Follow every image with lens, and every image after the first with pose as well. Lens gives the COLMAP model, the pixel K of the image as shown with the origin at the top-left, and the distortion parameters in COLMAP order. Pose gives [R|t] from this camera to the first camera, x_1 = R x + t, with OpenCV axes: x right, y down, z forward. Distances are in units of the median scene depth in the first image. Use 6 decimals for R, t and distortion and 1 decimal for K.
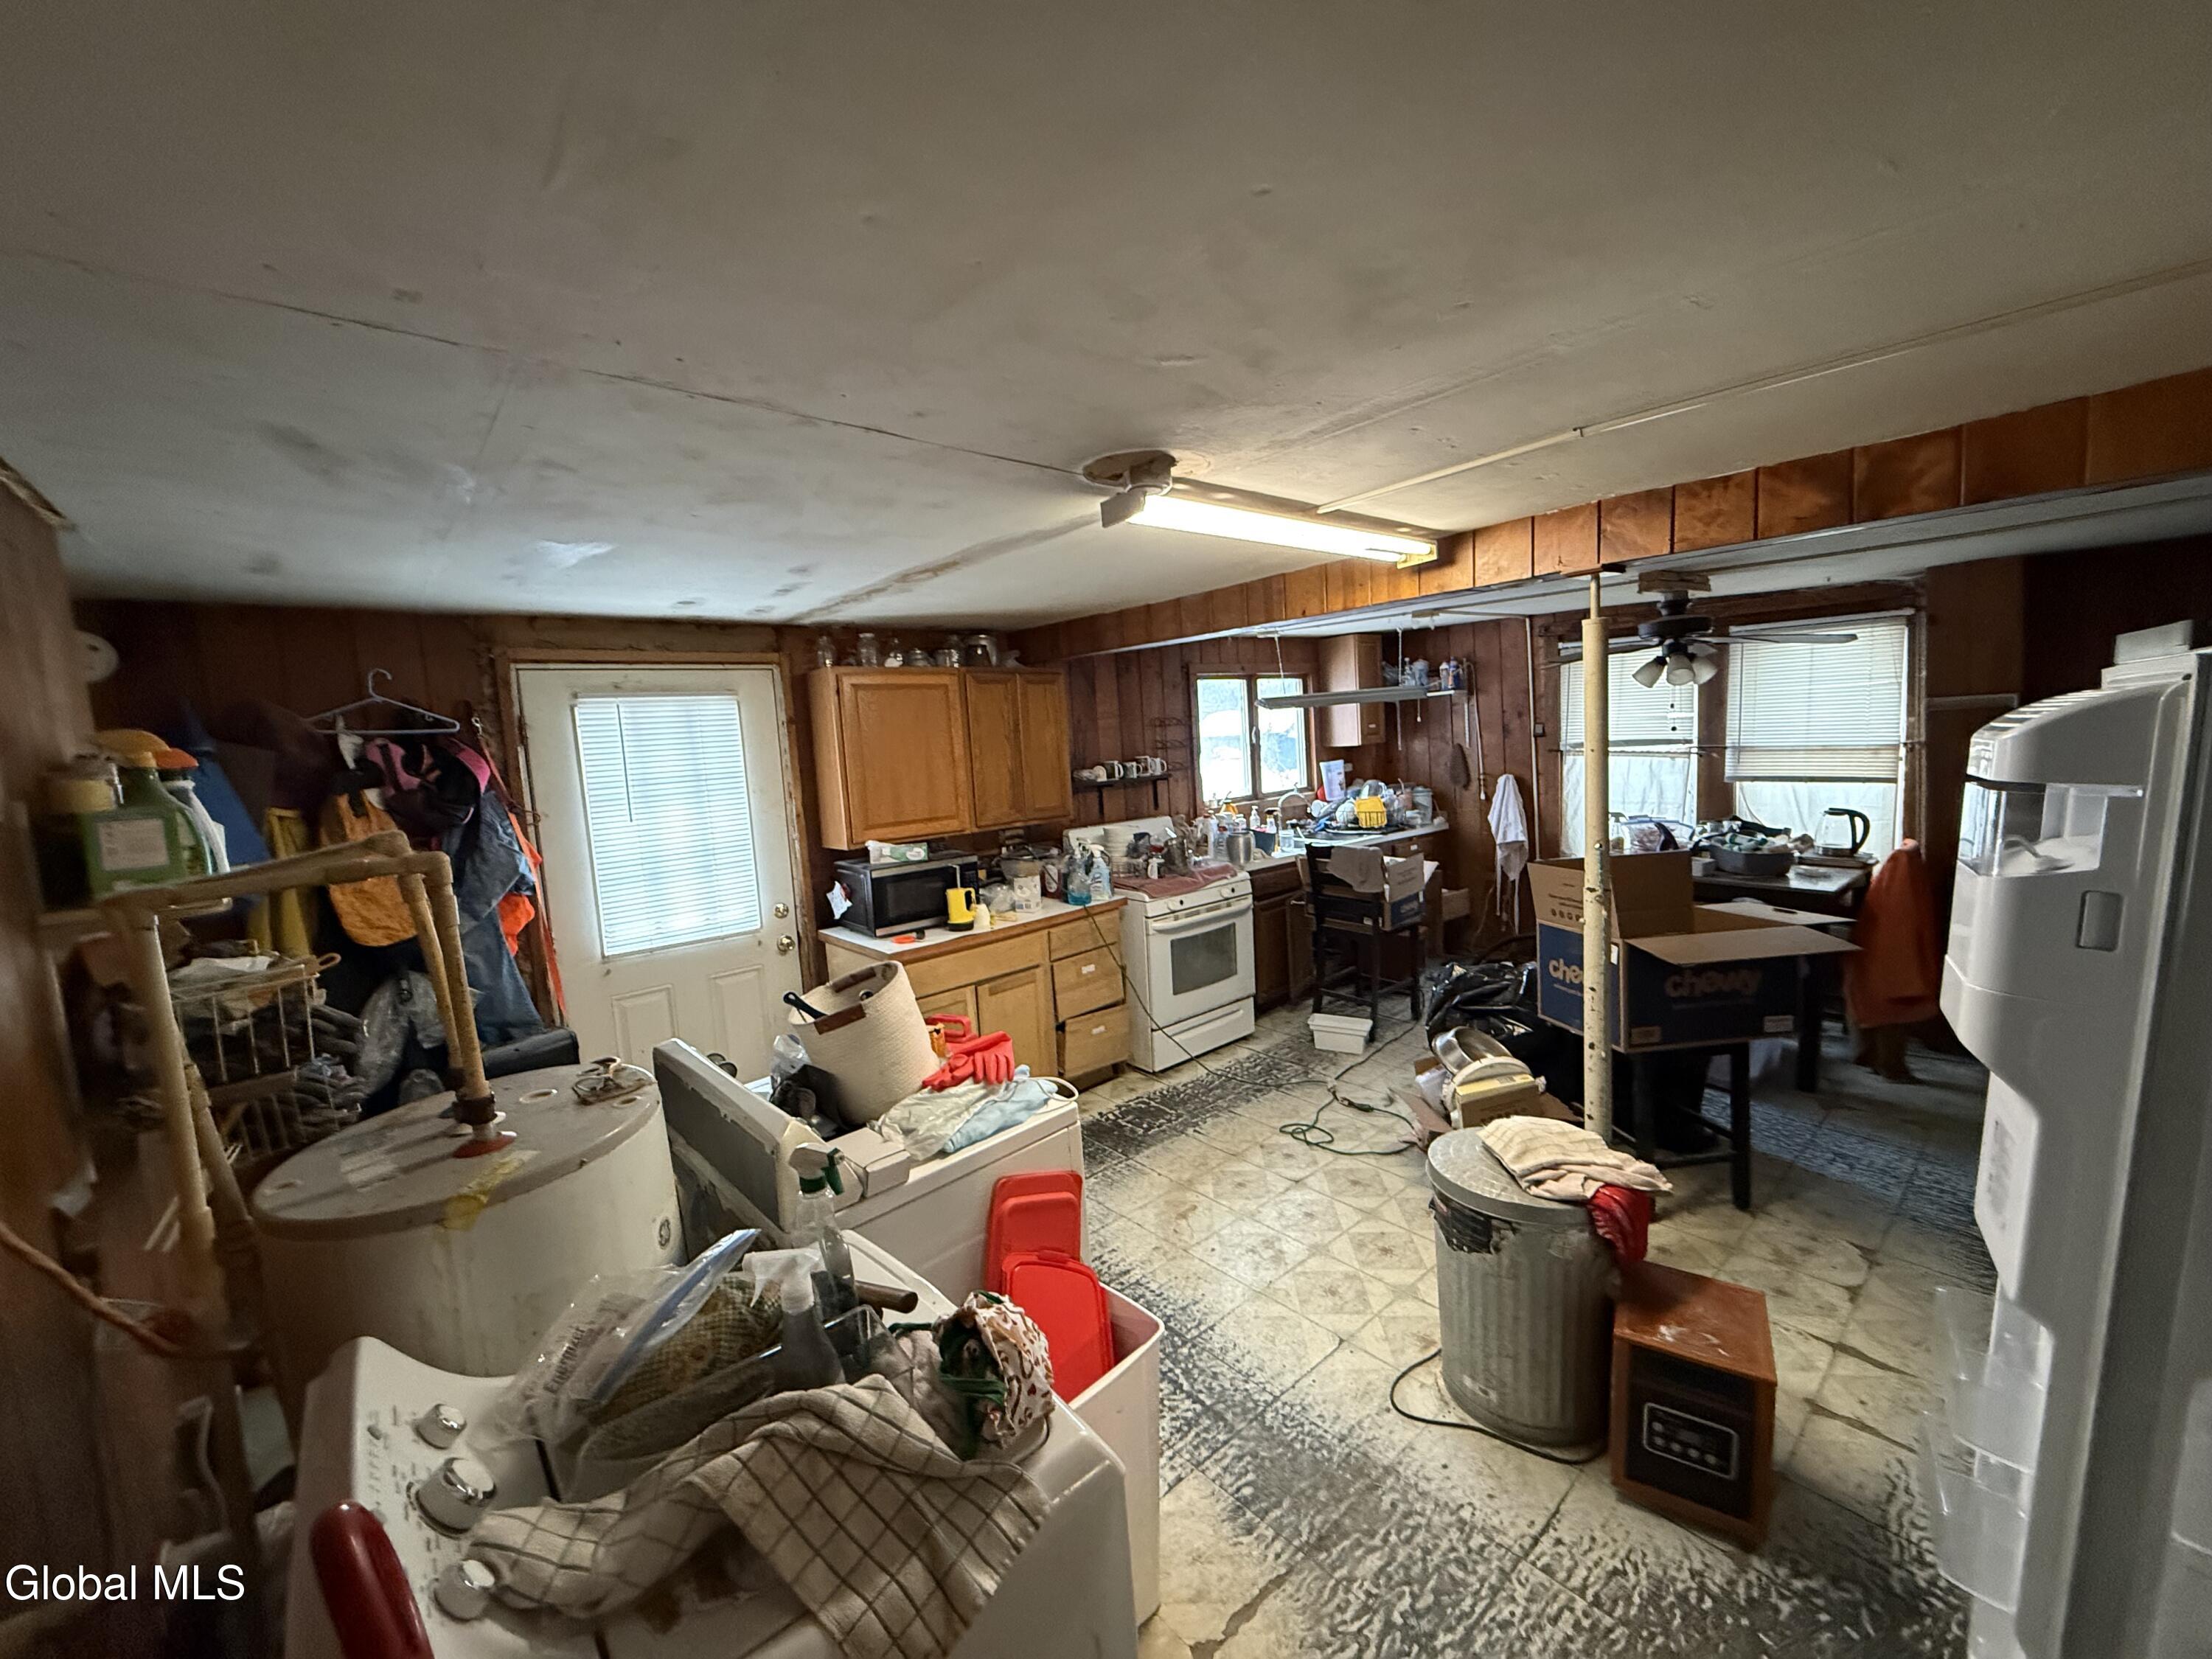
lens RADIAL K [[880.0, 0, 1097.9], [0, 880.0, 828.5], [0, 0, 1]] dist [0.002680, 0.000468]
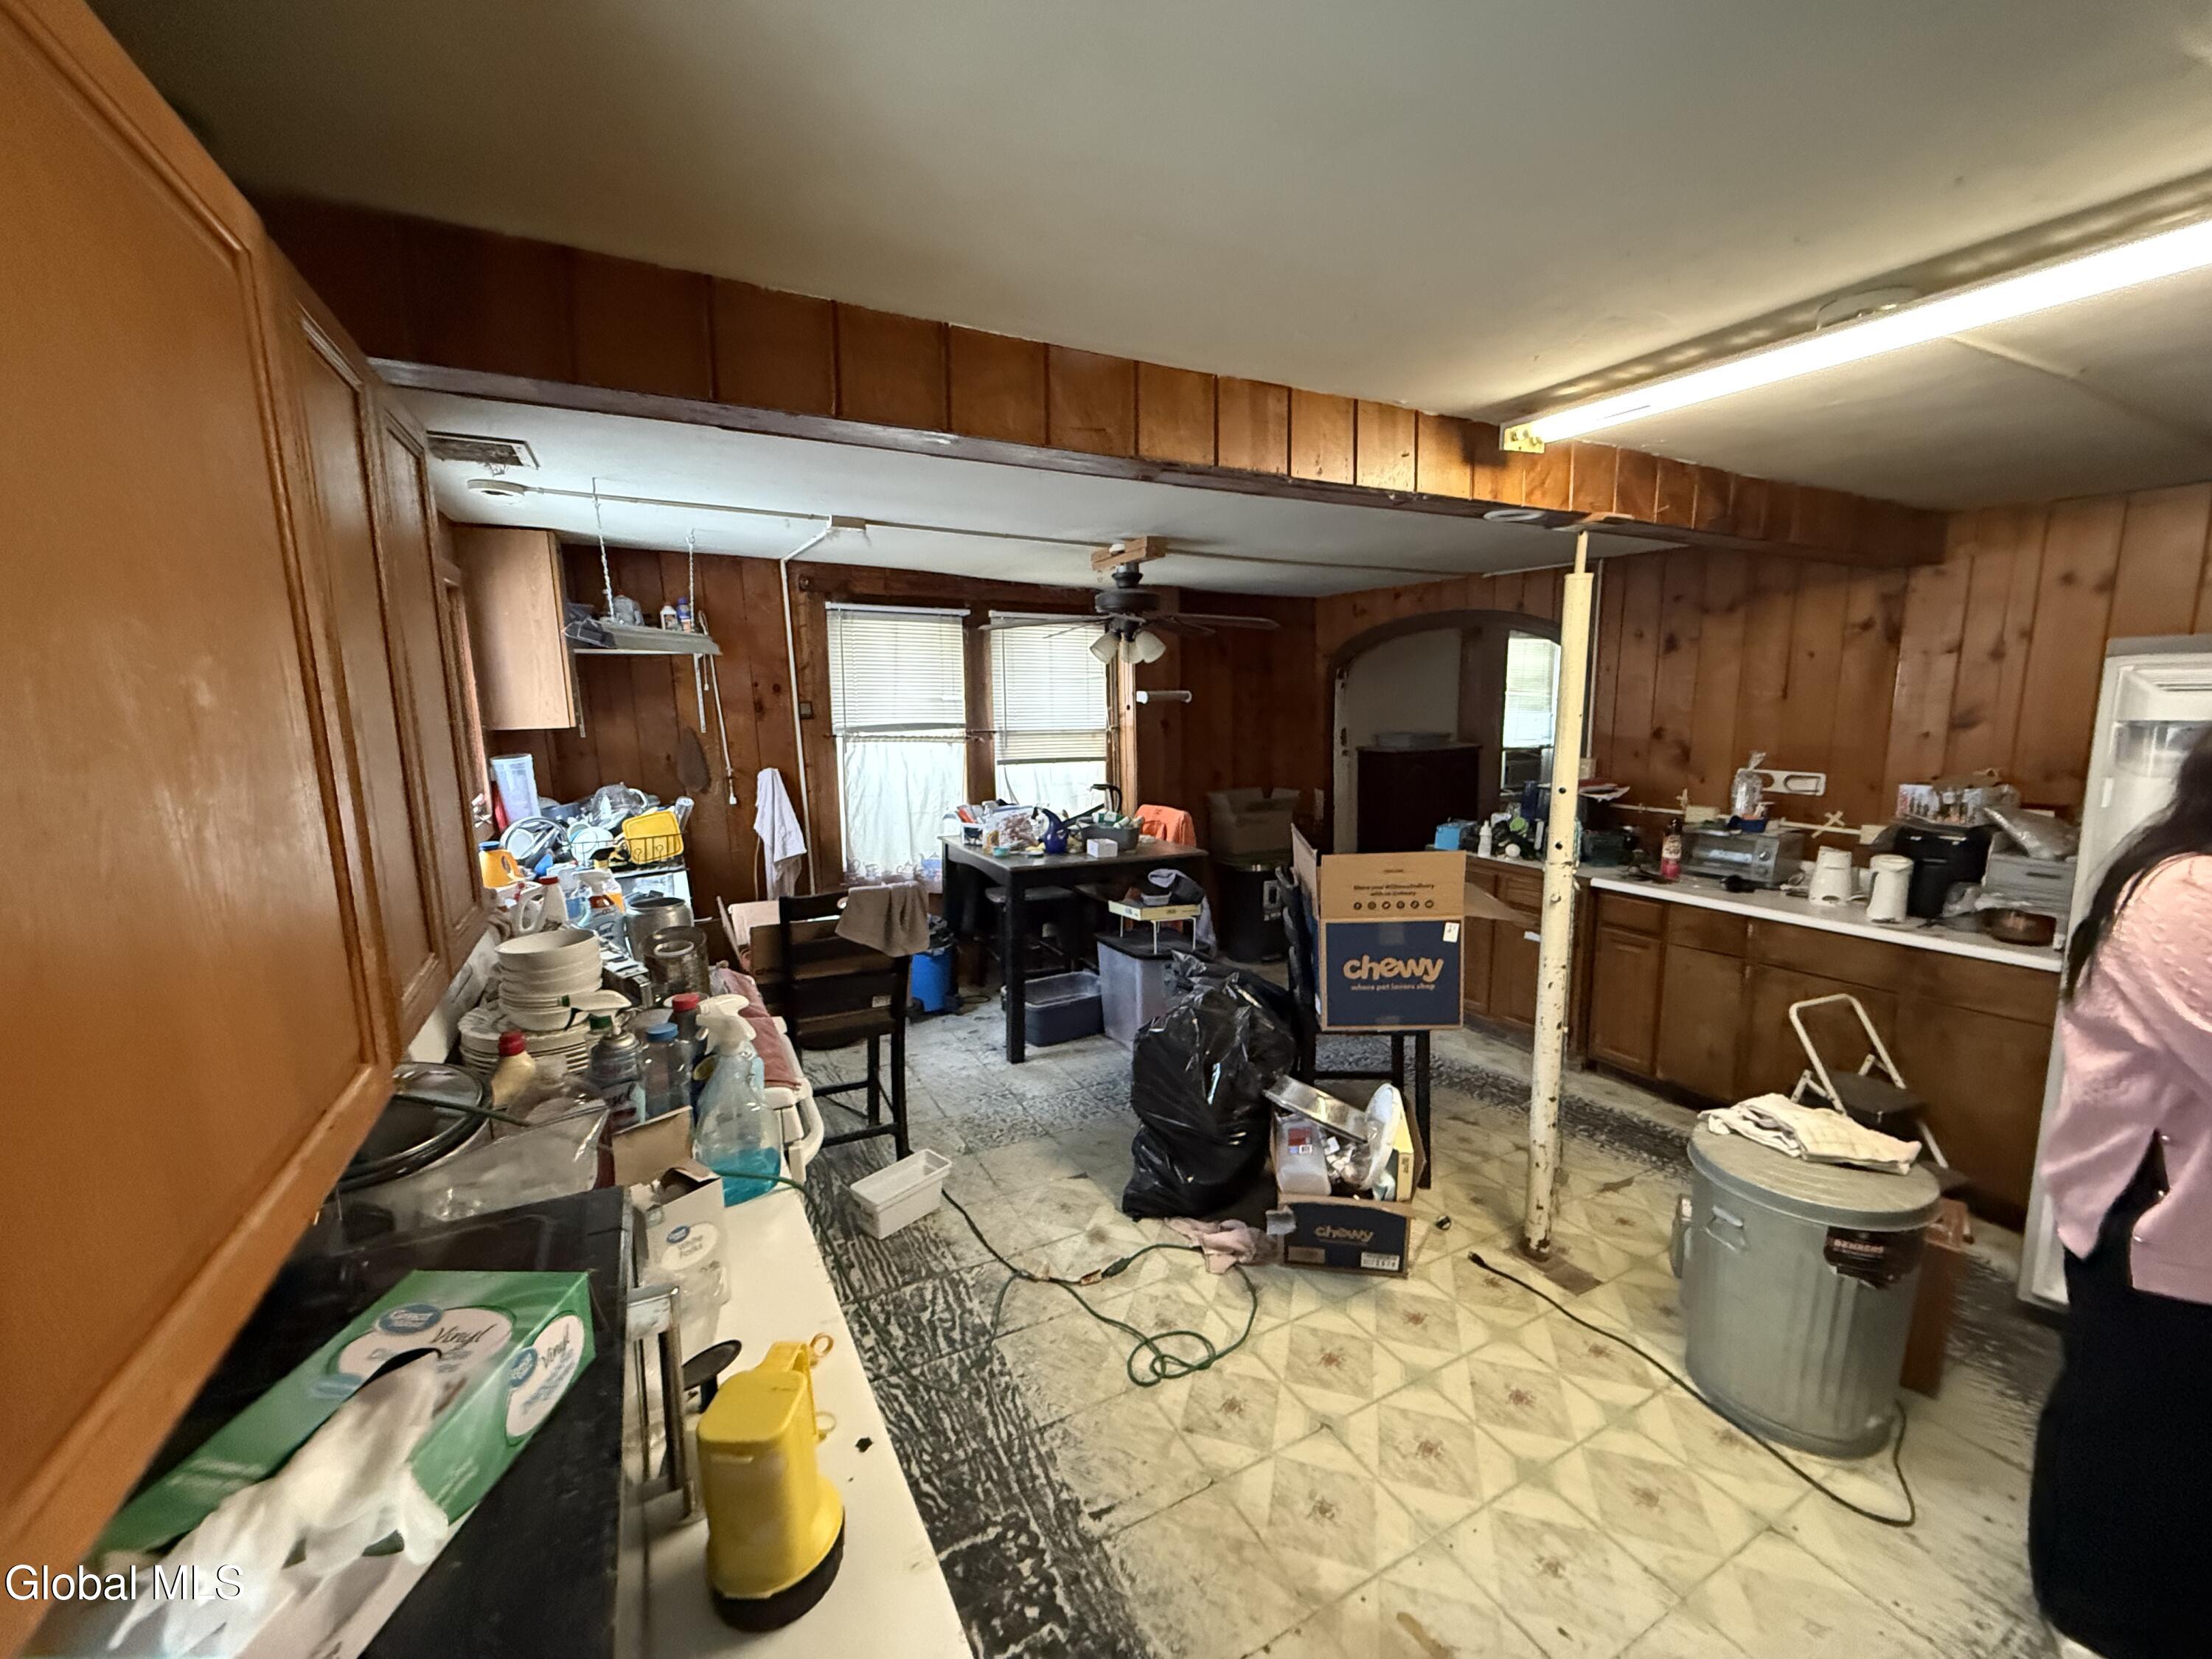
lens RADIAL K [[880.0, 0, 1097.9], [0, 880.0, 828.5], [0, 0, 1]] dist [0.002680, 0.000468]
pose [[0.226267, -0.097386, 0.969185, -0.245872], [0.098931, 0.992142, 0.076597, -0.048408], [-0.969028, 0.078551, 0.234123, 0.667662]]
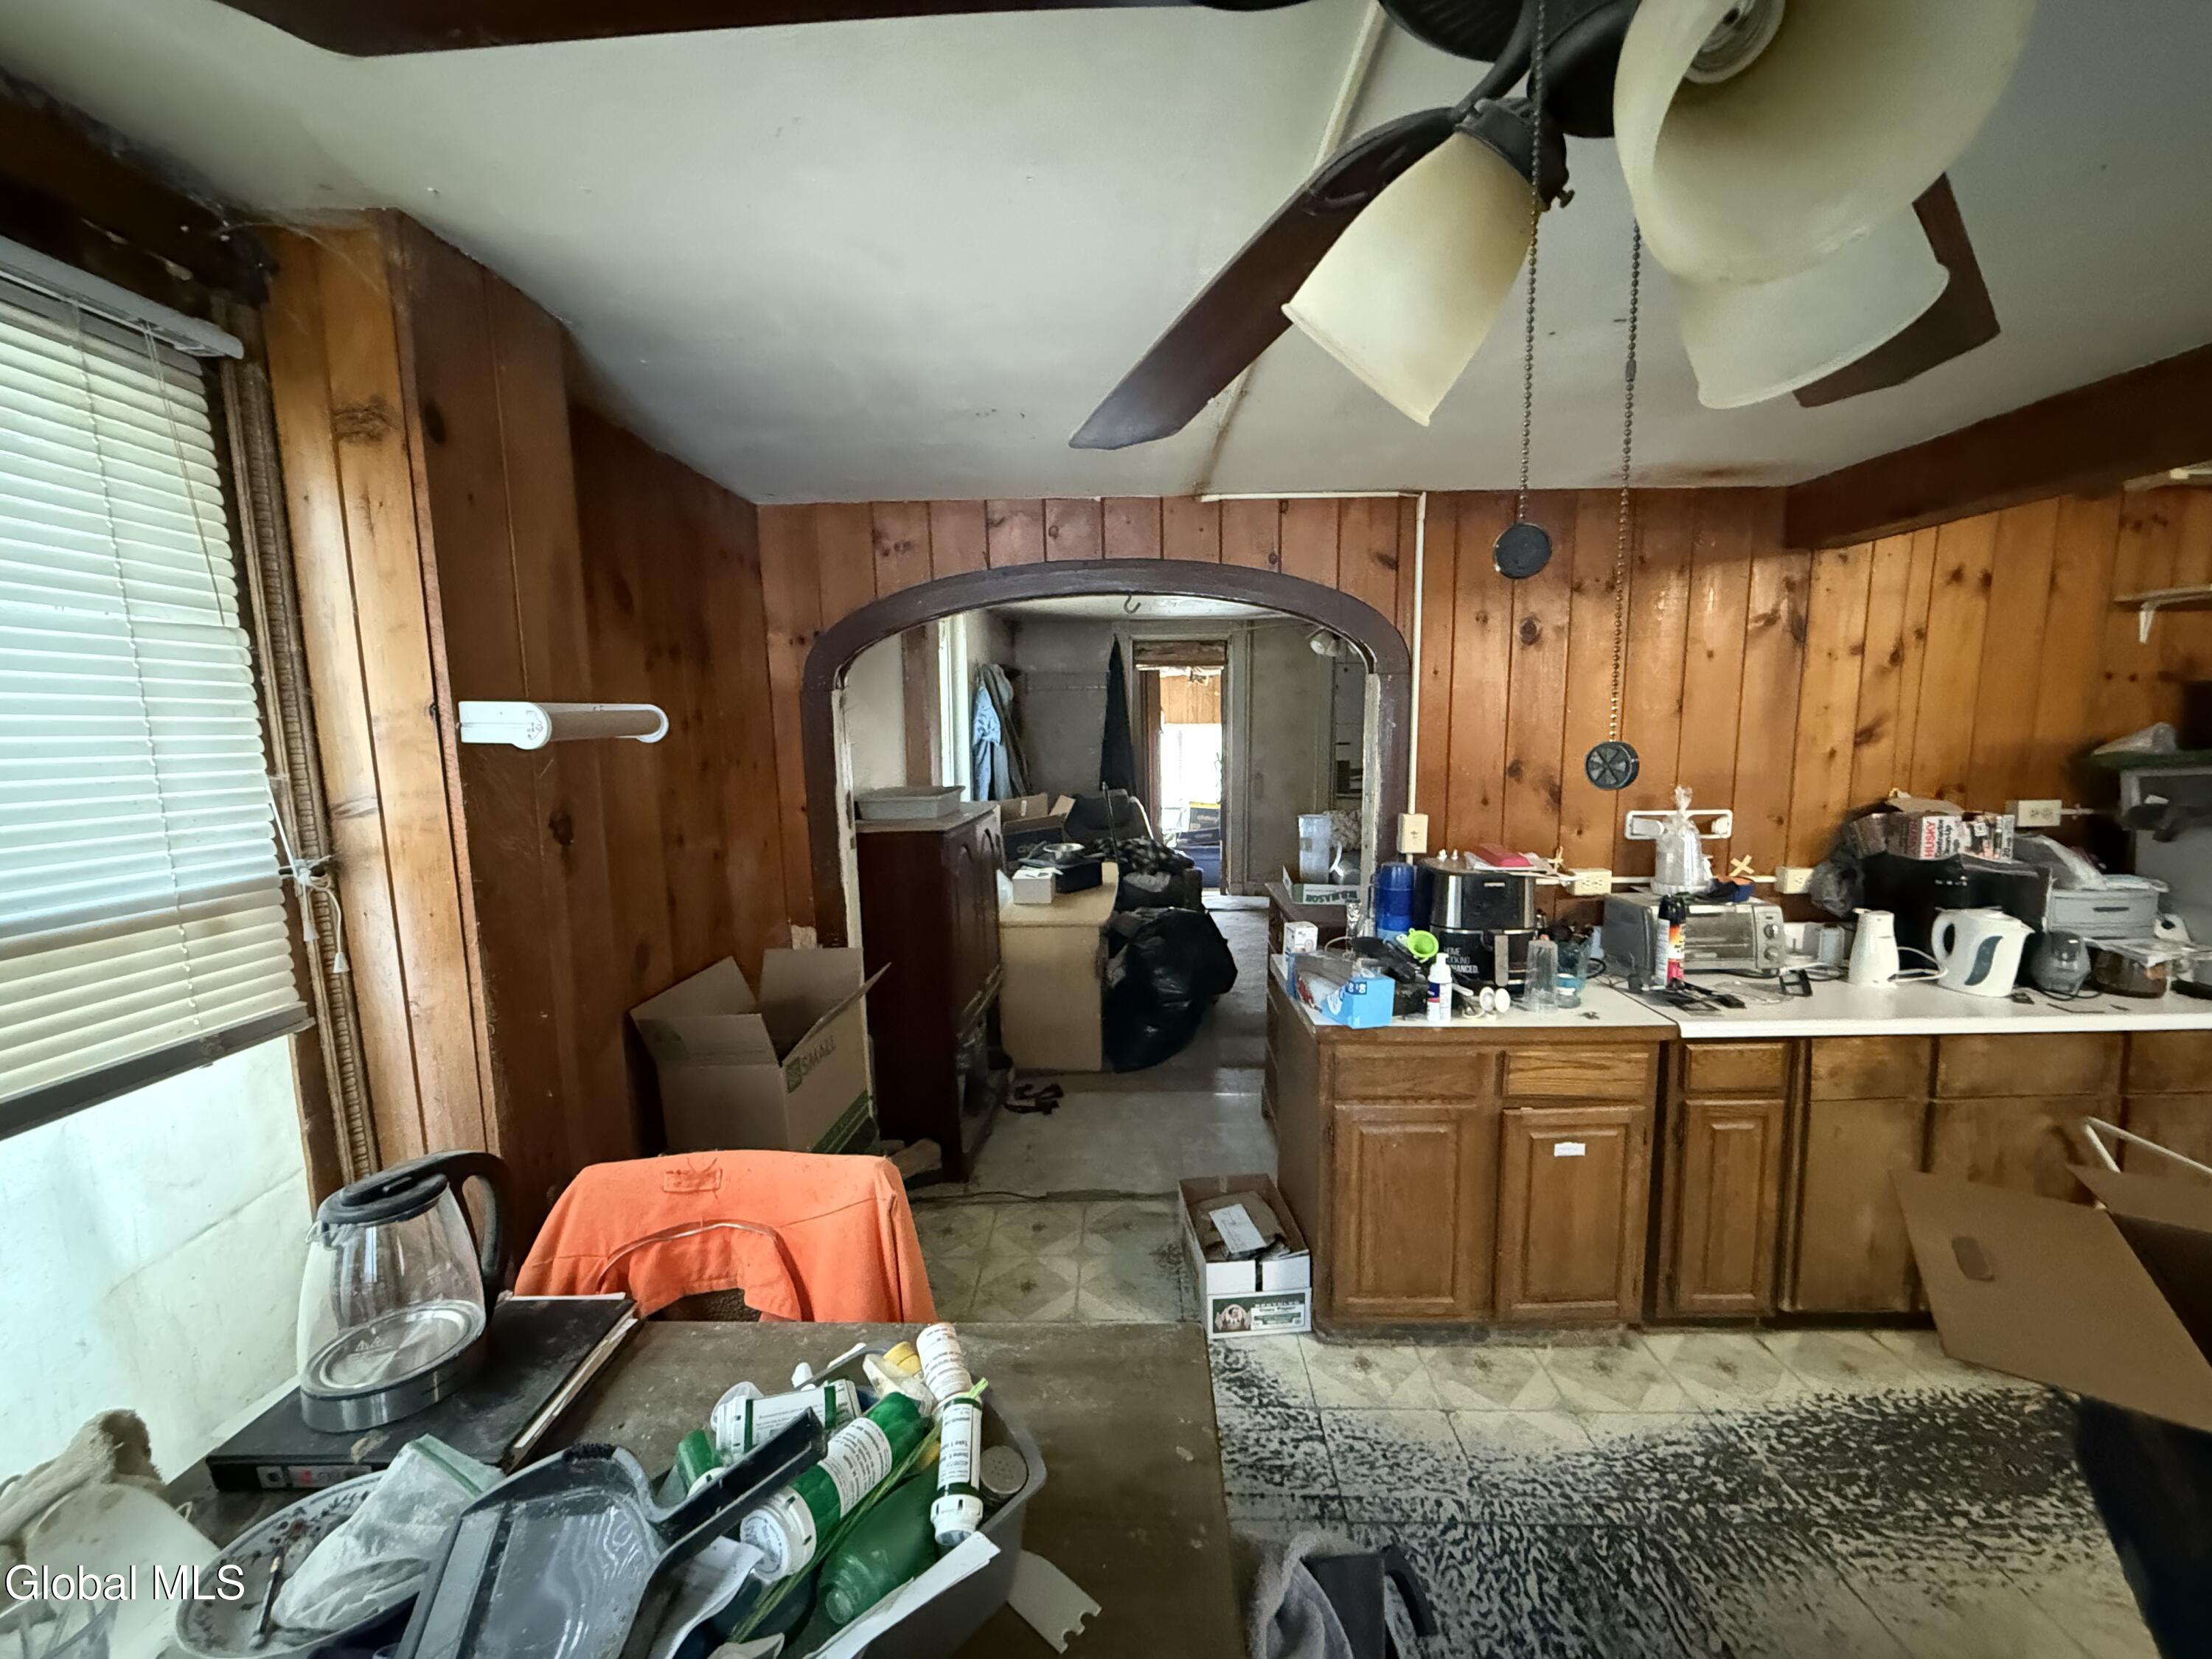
lens RADIAL K [[880.0, 0, 1097.9], [0, 880.0, 828.5], [0, 0, 1]] dist [0.002680, 0.000468]
pose [[-0.737185, -0.013933, 0.675547, 0.509729], [0.128923, 0.978519, 0.160869, -0.107776], [-0.663277, 0.205684, -0.719554, 0.922669]]
